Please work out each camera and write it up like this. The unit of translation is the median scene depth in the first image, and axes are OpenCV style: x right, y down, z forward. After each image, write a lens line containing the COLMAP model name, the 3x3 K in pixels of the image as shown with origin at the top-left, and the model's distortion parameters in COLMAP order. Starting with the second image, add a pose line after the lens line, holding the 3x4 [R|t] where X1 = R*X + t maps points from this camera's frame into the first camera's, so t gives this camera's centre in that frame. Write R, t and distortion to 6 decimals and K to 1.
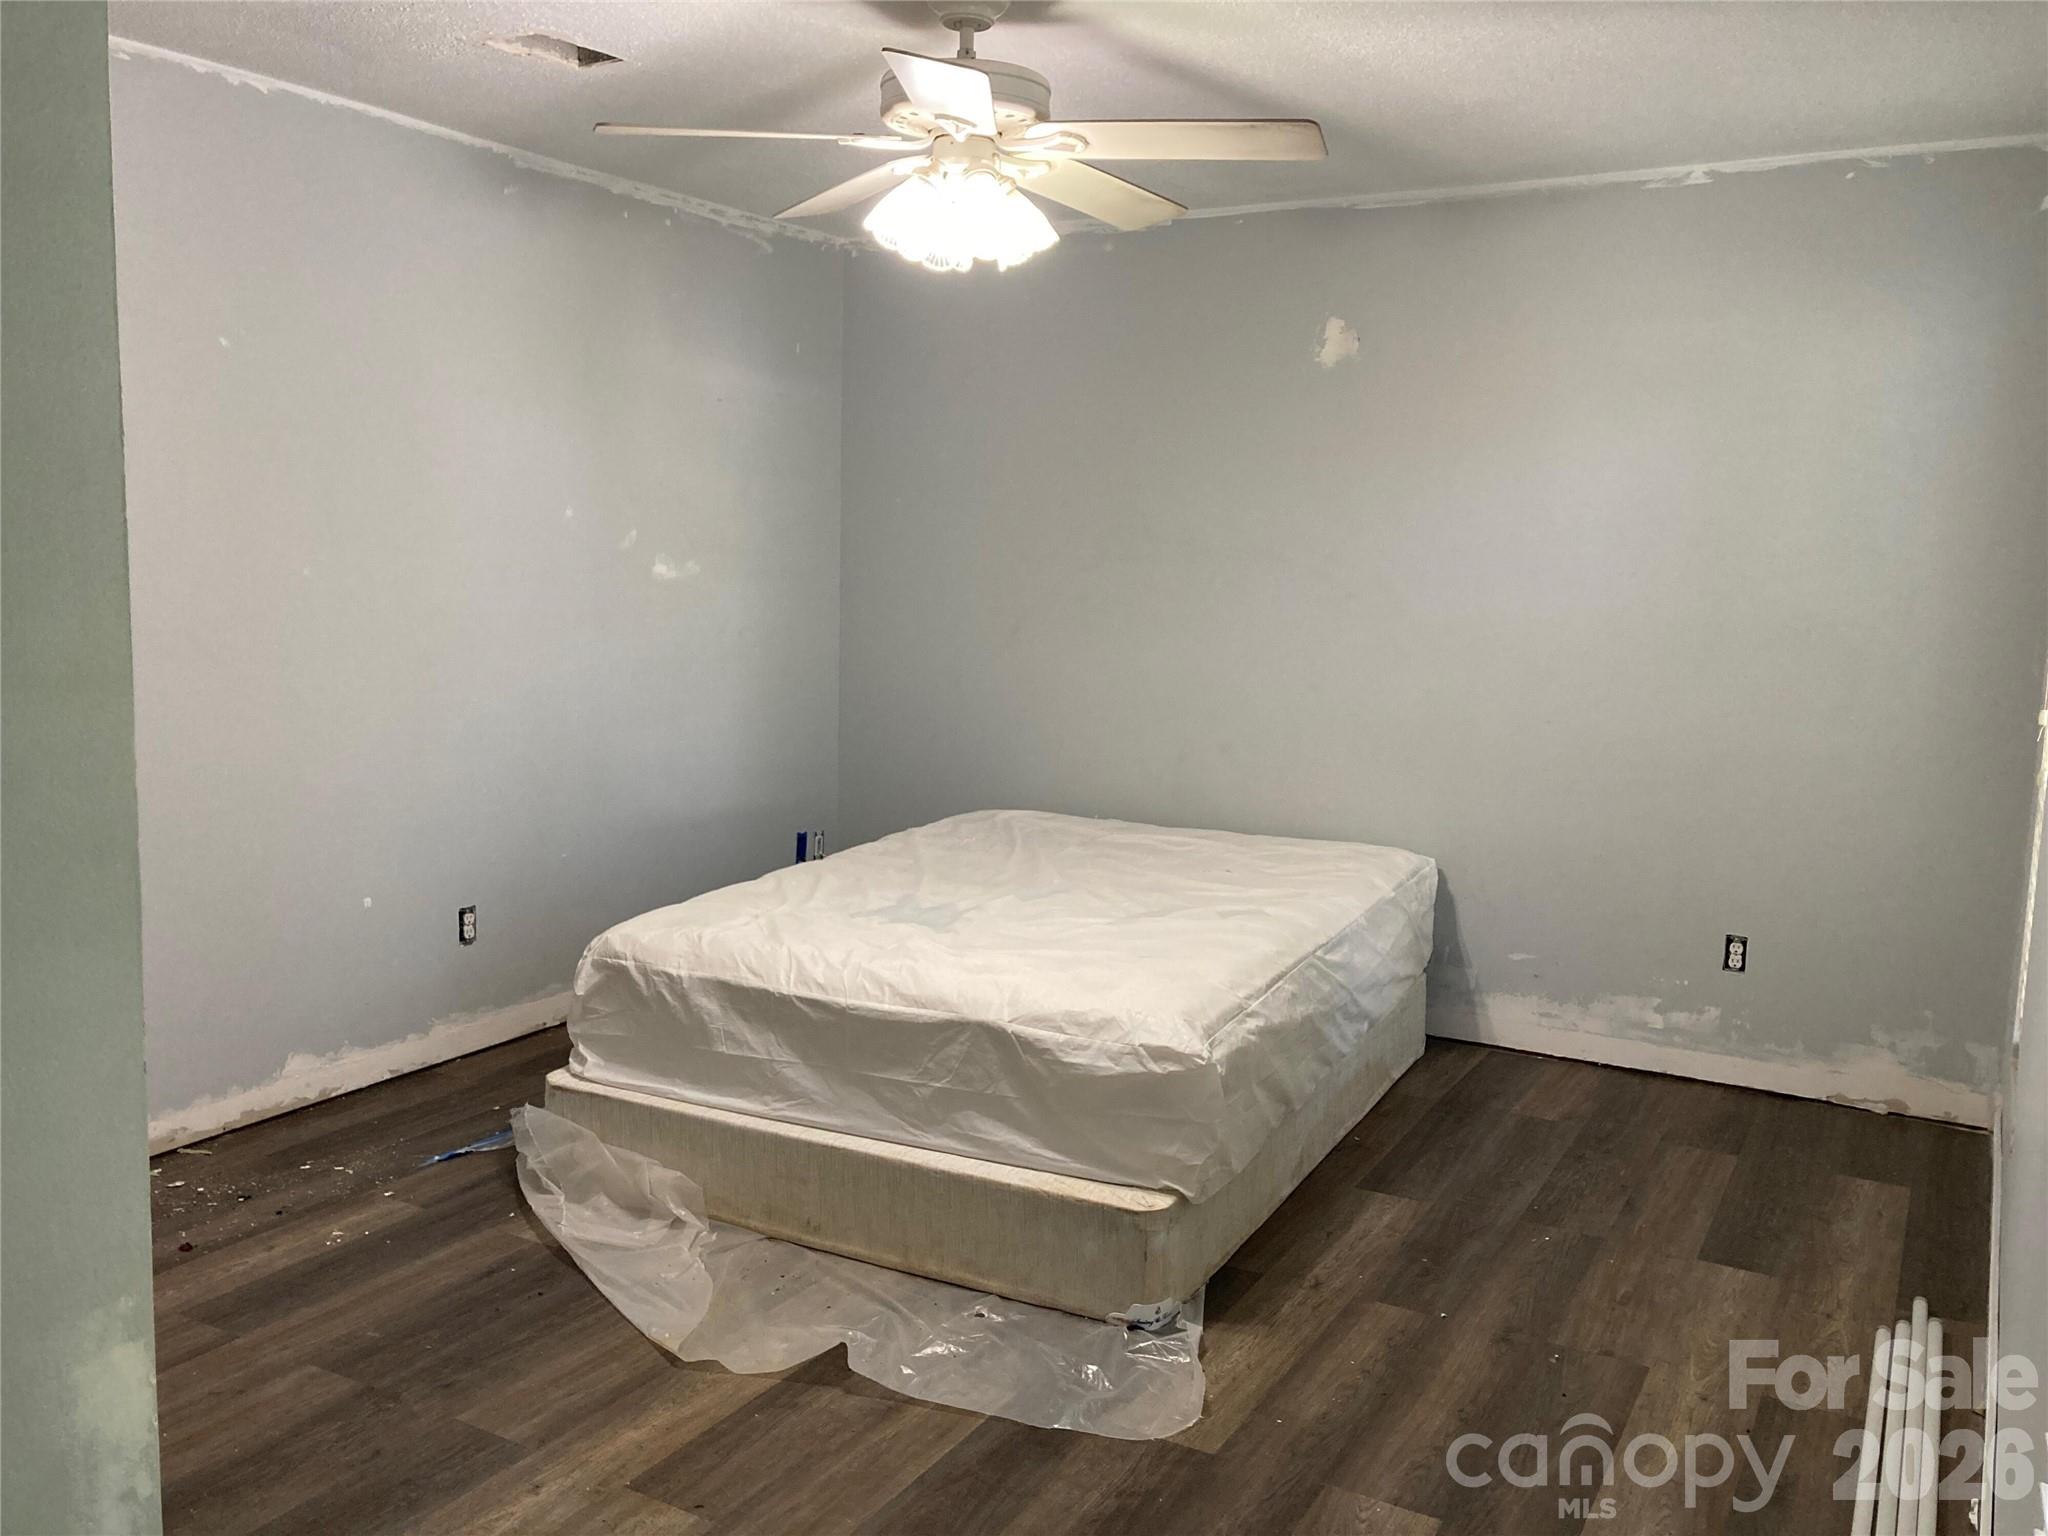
lens RADIAL K [[1684.1, 0, 1024.9], [0, 1684.1, 771.8], [0, 0, 1]] dist [-0.006379, -0.003675]
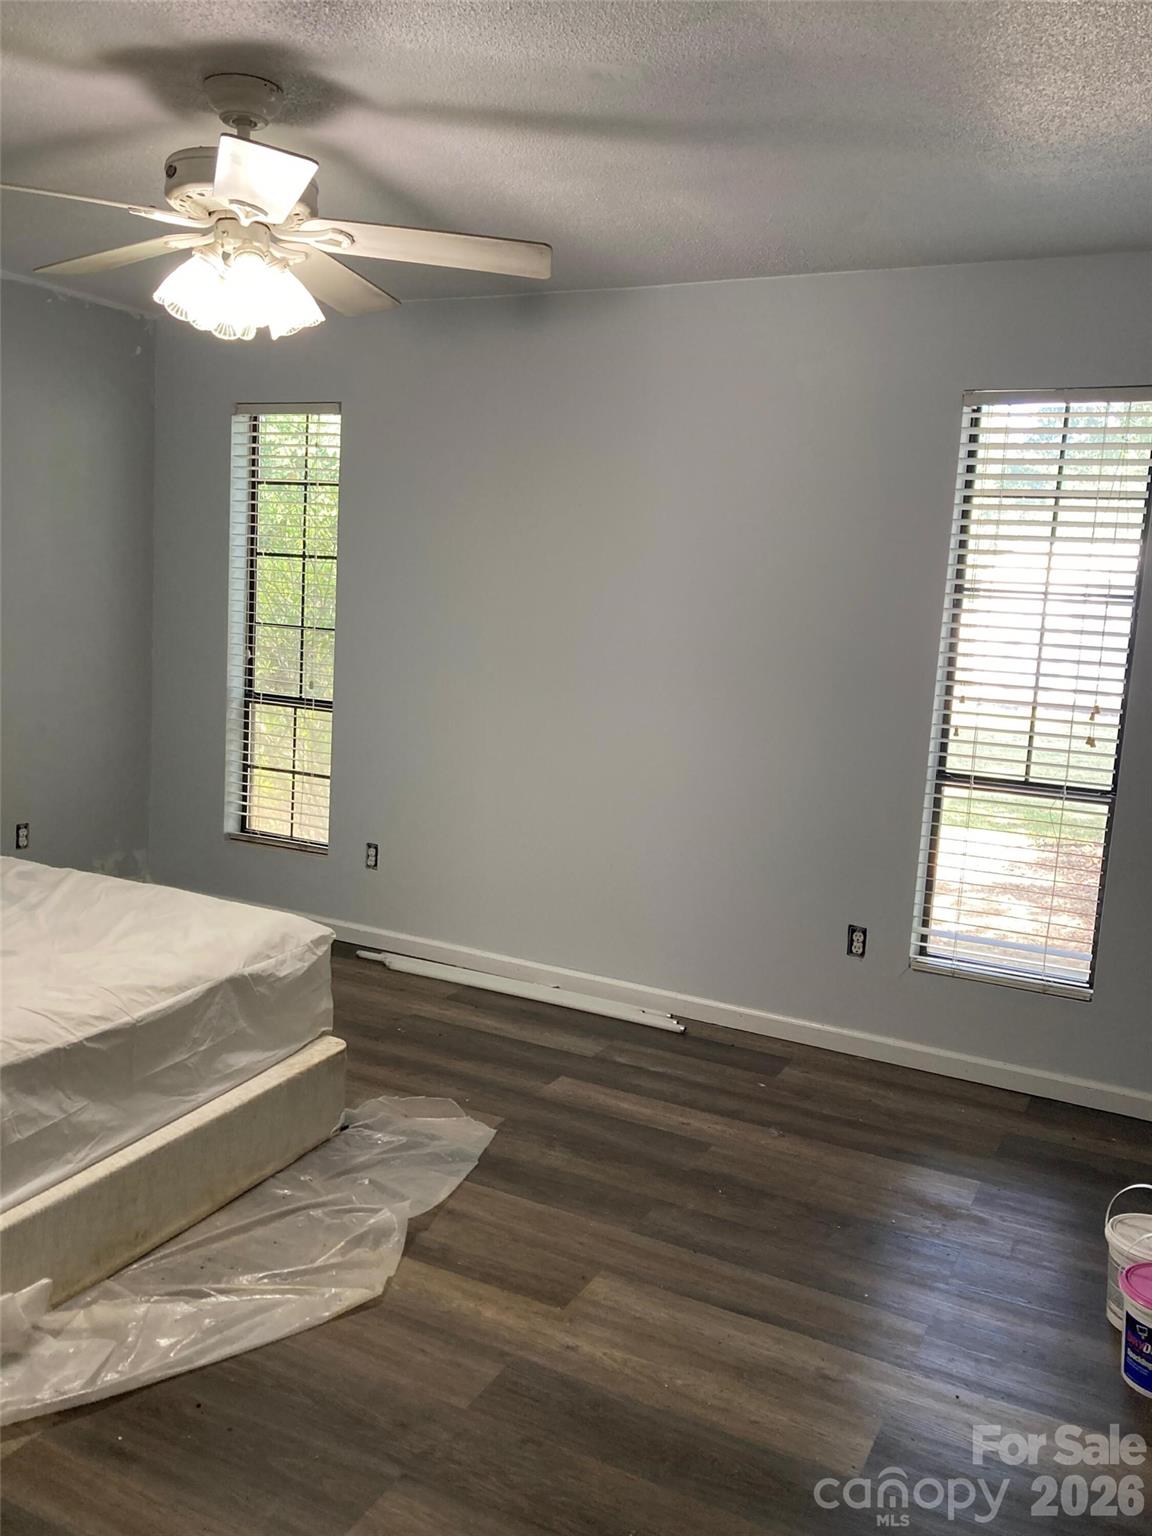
lens RADIAL K [[1263.1, 0, 576.4], [0, 1263.1, 765.3], [0, 0, 1]] dist [-0.006379, -0.003675]
pose [[-0.045901, -0.166014, 0.985055, -0.906080], [0.080111, 0.982306, 0.169283, -0.135024], [-0.995729, 0.086684, -0.031789, 0.766837]]
